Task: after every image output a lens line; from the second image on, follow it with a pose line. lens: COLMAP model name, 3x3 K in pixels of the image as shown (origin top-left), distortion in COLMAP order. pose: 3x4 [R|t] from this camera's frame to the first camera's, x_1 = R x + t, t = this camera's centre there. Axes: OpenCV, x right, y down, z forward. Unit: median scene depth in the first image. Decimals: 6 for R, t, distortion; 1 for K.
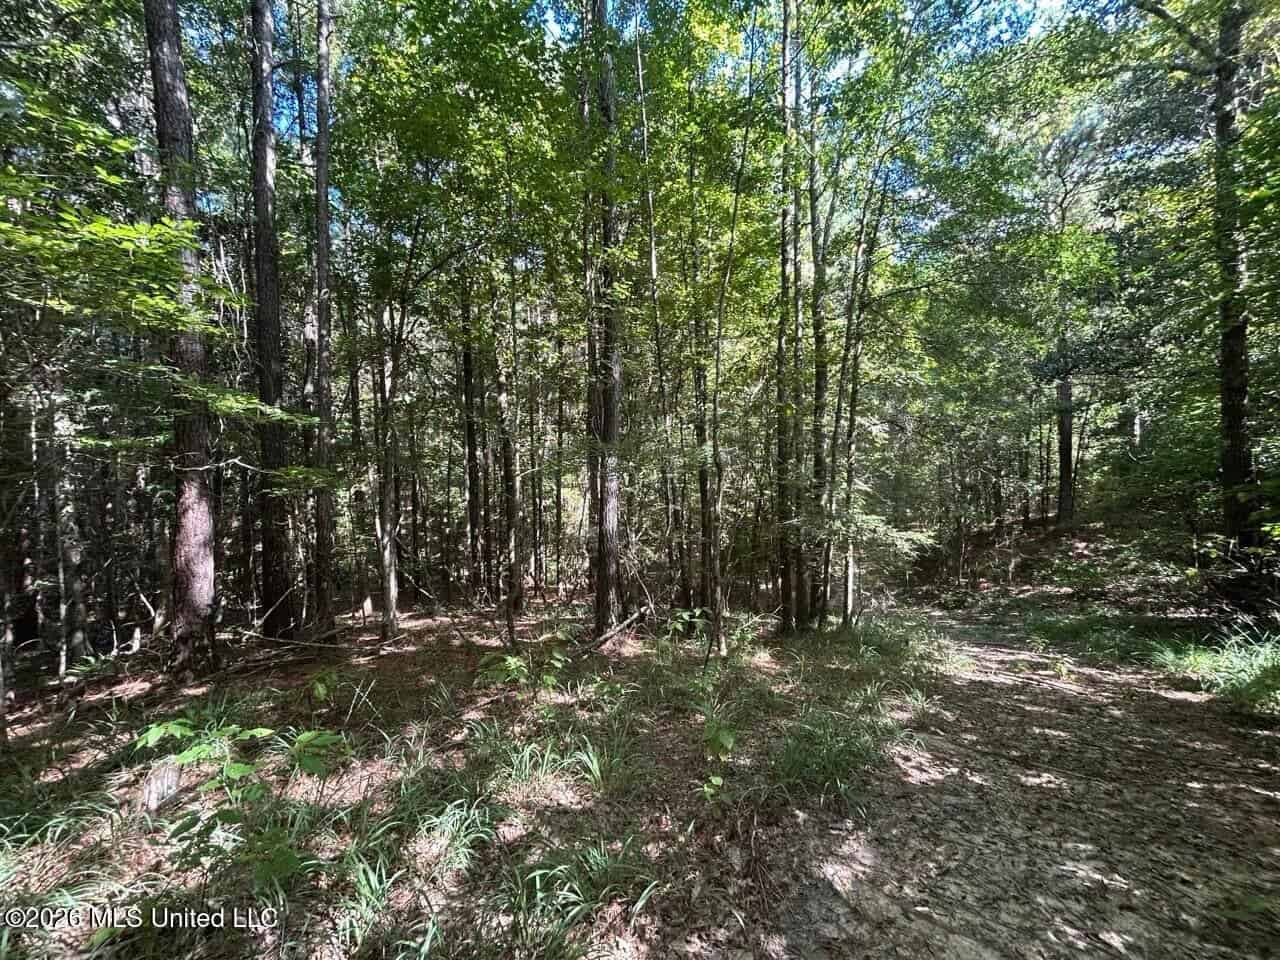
lens RADIAL K [[516.3, 0, 640.7], [0, 516.3, 480.8], [0, 0, 1]] dist [-0.001298, 0.001087]
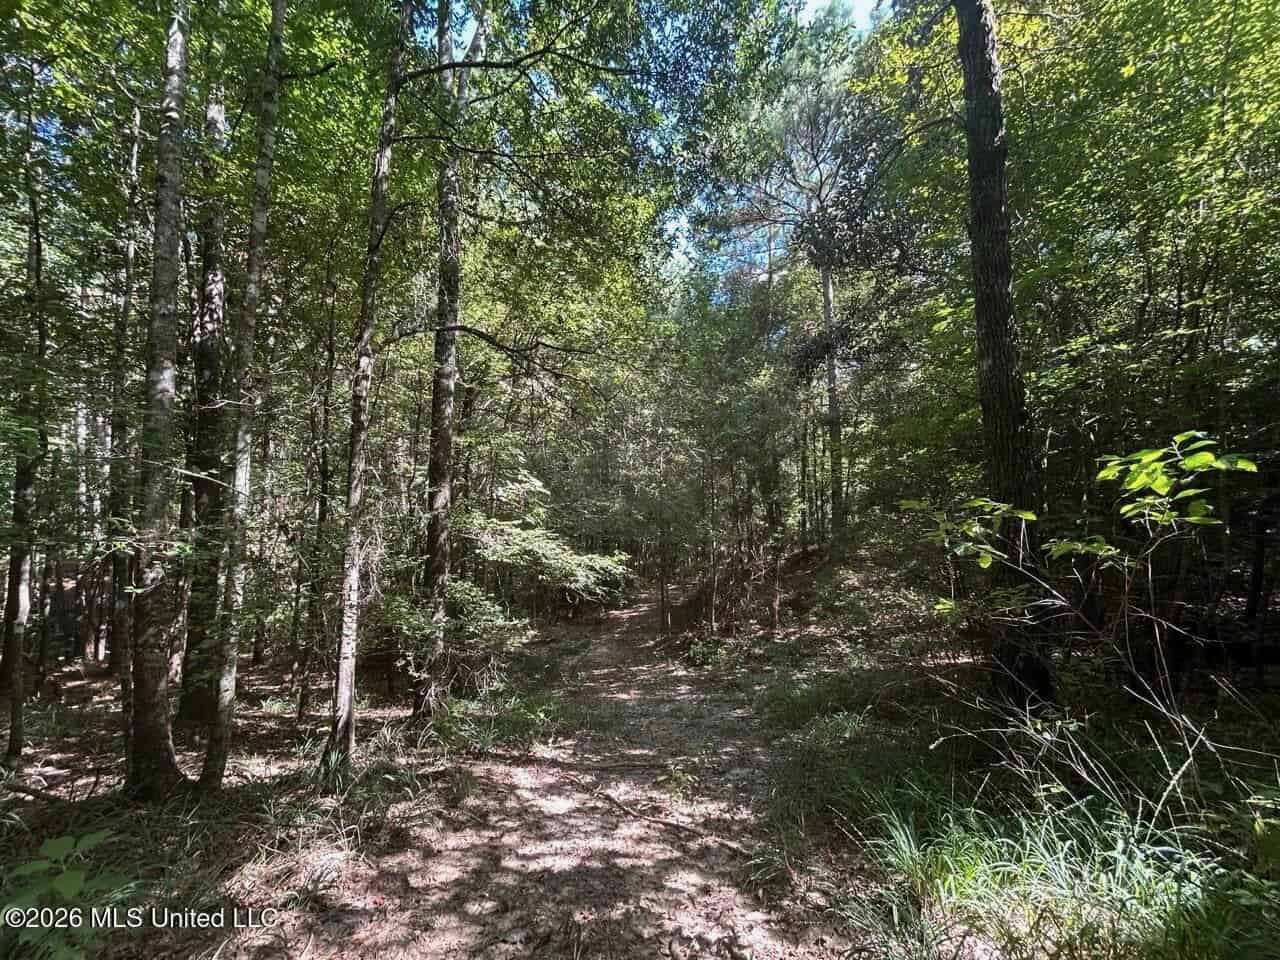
lens RADIAL K [[516.3, 0, 639.3], [0, 516.3, 480.5], [0, 0, 1]] dist [-0.001298, 0.001087]
pose [[0.962576, 0.030479, 0.269294, 0.653929], [-0.007272, 0.996203, -0.086755, 0.101617], [-0.270916, 0.081550, 0.959143, 0.601433]]
